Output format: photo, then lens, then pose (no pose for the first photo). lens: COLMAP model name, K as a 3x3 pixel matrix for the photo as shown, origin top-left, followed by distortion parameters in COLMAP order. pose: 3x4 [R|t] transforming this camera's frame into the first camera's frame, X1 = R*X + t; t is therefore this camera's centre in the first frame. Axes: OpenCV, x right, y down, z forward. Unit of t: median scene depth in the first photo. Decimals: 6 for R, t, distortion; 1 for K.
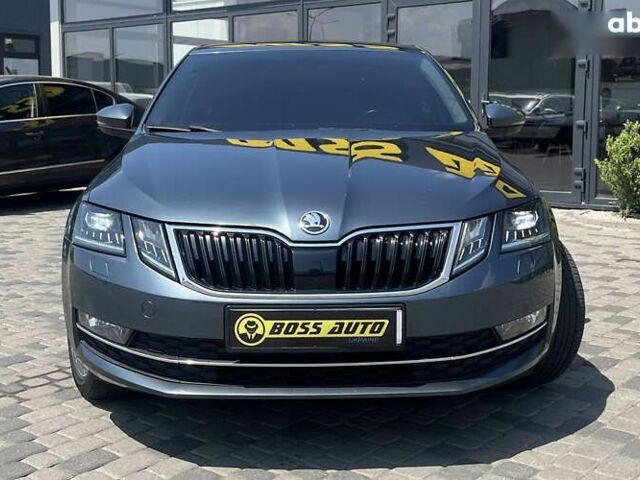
lens RADIAL K [[863.0, 0, 320.0], [0, 863.0, 240.0], [0, 0, 1]] dist [-0.007625, 0.003446]
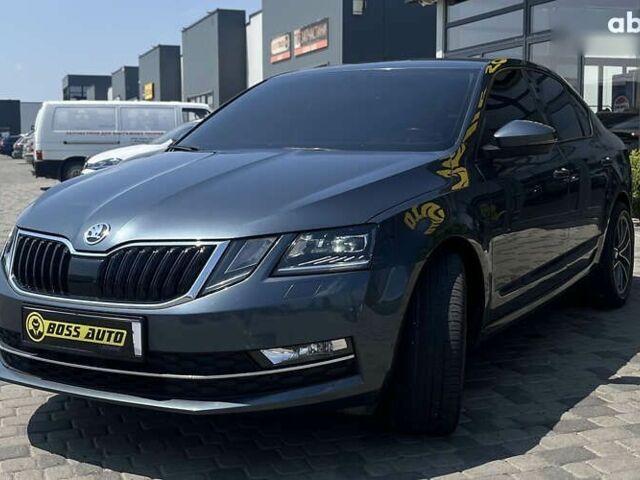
lens RADIAL K [[863.0, 0, 320.0], [0, 863.0, 240.0], [0, 0, 1]] dist [-0.007625, 0.003446]
pose [[0.856148, 0.047938, -0.514502, 0.797052], [-0.062669, 0.997970, -0.011300, -0.017911], [0.512916, 0.041918, 0.857415, 0.233588]]
